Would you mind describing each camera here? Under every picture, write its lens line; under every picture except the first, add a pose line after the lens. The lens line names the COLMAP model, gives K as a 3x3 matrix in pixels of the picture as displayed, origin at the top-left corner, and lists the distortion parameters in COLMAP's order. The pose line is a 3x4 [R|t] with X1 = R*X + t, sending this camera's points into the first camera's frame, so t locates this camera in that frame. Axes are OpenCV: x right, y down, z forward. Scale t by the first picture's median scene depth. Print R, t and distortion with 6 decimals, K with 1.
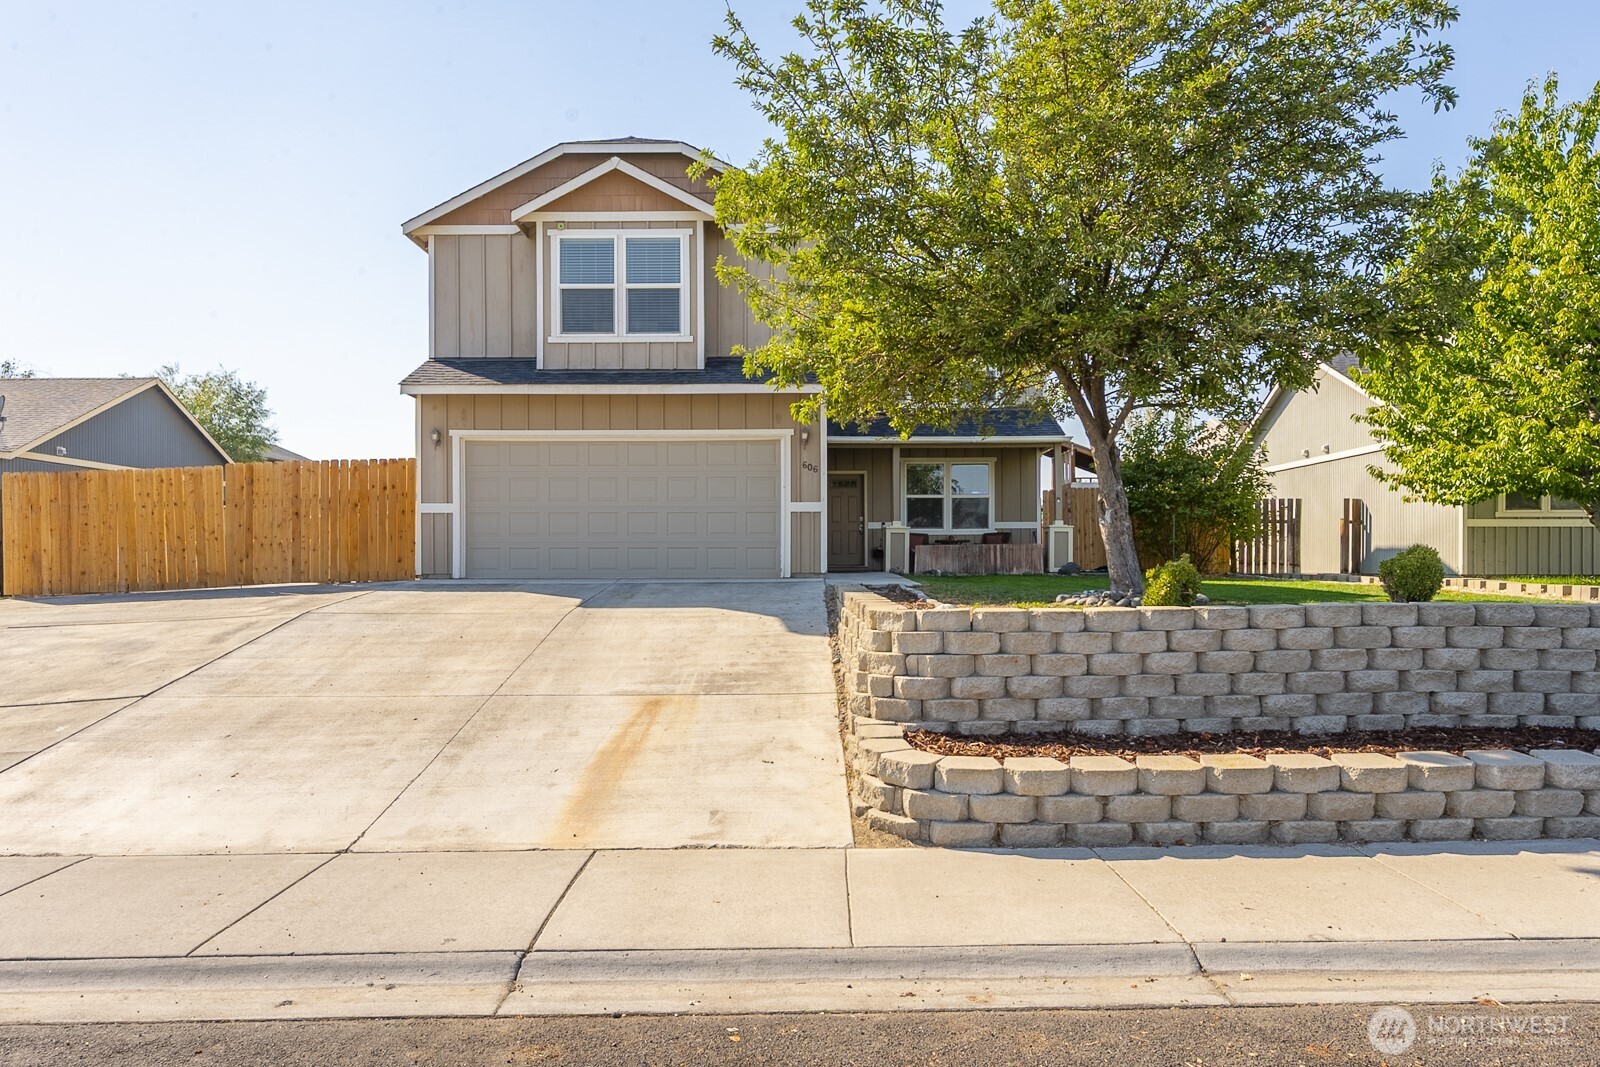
lens RADIAL K [[948.3, 0, 802.2], [0, 948.3, 542.1], [0, 0, 1]] dist [0.000208, 0.000048]
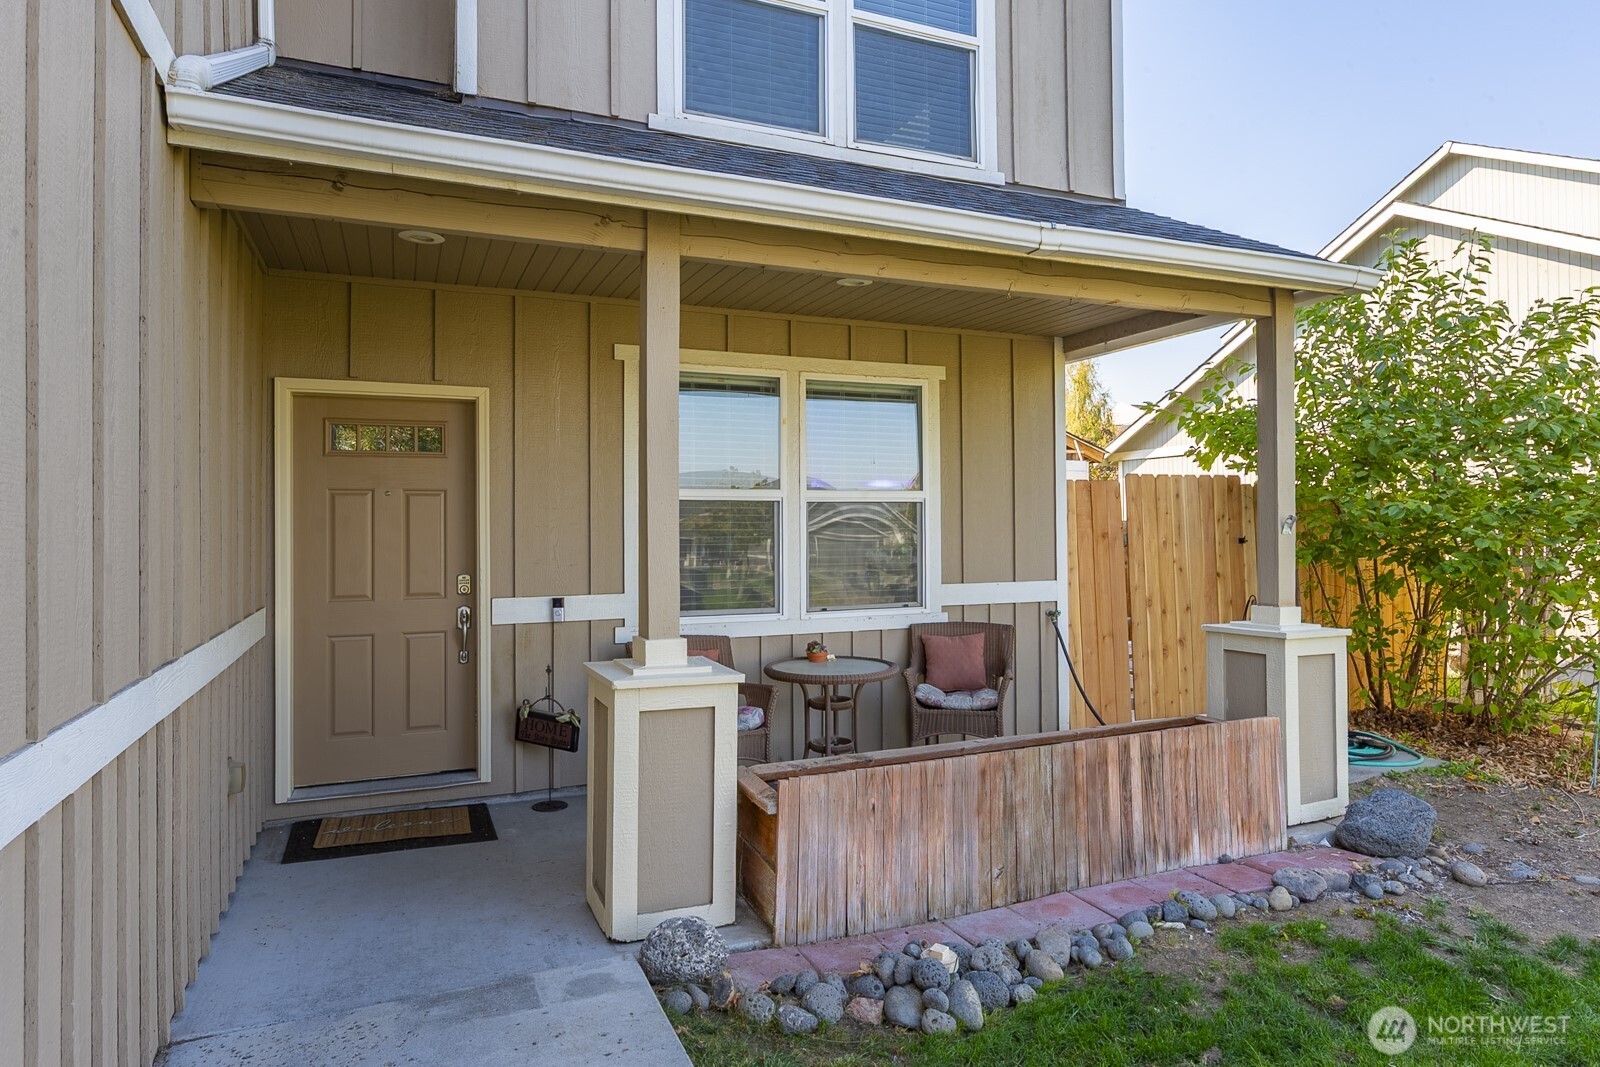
lens RADIAL K [[948.3, 0, 797.8], [0, 948.3, 523.3], [0, 0, 1]] dist [0.000208, 0.000048]
pose [[0.923386, -0.002265, 0.383865, 0.048175], [0.000163, 0.999985, 0.005511, -0.041627], [-0.383872, -0.005026, 0.923373, 0.743166]]
